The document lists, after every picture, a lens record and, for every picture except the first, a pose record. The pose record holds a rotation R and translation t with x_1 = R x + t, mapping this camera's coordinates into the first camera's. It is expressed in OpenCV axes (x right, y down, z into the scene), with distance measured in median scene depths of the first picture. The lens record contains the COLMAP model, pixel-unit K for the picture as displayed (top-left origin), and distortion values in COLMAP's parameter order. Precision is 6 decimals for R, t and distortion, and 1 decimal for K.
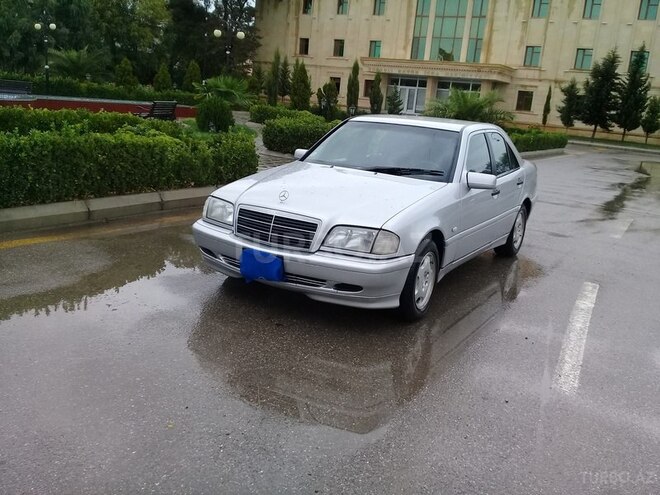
lens RADIAL K [[600.1, 0, 335.4], [0, 600.1, 246.8], [0, 0, 1]] dist [0.095050, -0.184180]
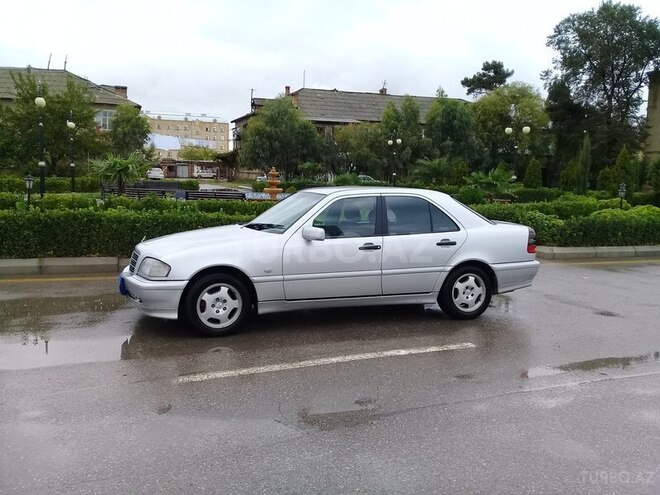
lens RADIAL K [[600.1, 0, 335.4], [0, 600.1, 246.8], [0, 0, 1]] dist [0.095050, -0.184180]
pose [[0.780357, 0.003316, -0.625326, 0.108754], [-0.104746, 0.986551, -0.125483, 0.006384], [0.616499, 0.163422, 0.770209, 0.013013]]
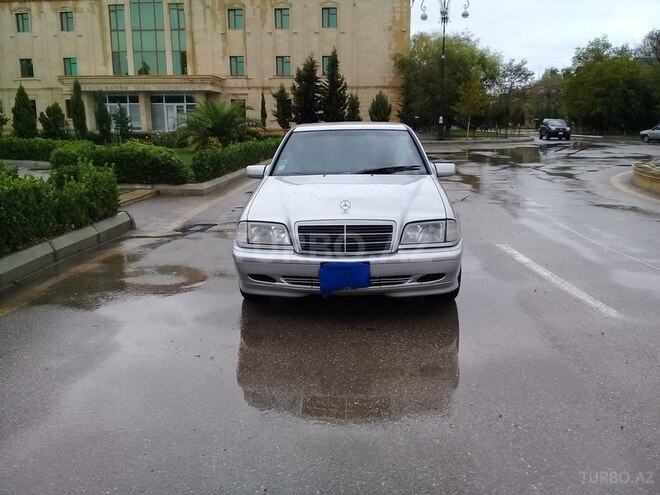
lens RADIAL K [[600.1, 0, 335.4], [0, 600.1, 246.8], [0, 0, 1]] dist [0.095050, -0.184180]
pose [[0.876944, -0.189920, 0.441475, -0.050822], [0.197786, 0.979827, 0.028634, -0.004355], [-0.438007, 0.062207, 0.896817, 0.008715]]
